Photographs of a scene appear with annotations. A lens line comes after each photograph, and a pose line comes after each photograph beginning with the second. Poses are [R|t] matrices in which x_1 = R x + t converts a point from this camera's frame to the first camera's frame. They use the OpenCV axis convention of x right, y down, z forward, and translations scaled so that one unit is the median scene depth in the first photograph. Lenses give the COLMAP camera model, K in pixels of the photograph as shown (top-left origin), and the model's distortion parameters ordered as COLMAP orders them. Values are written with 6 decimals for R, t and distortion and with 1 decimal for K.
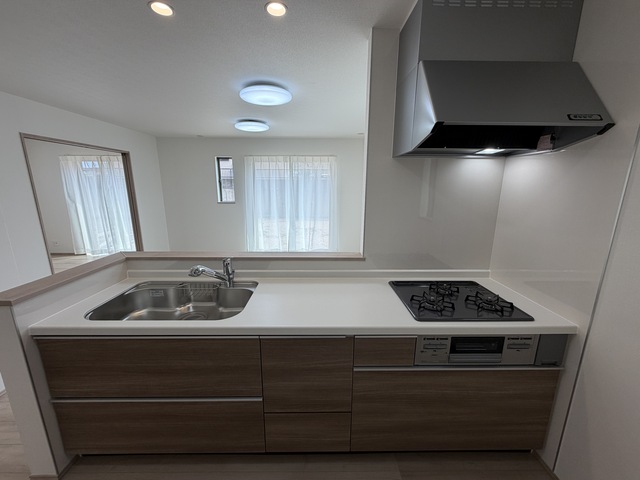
lens RADIAL K [[254.8, 0, 320.0], [0, 254.8, 240.0], [0, 0, 1]] dist [0.000876, 0.000480]
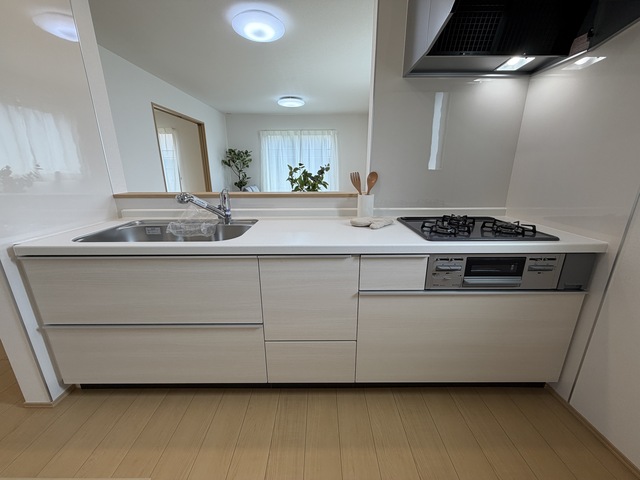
lens RADIAL K [[256.5, 0, 320.0], [0, 256.5, 240.0], [0, 0, 1]] dist [0.000298, -0.000678]
pose [[0.999858, -0.008017, -0.014855, 0.003818], [0.008995, 0.997712, 0.067005, 0.232940], [0.014284, -0.067130, 0.997642, 0.075573]]
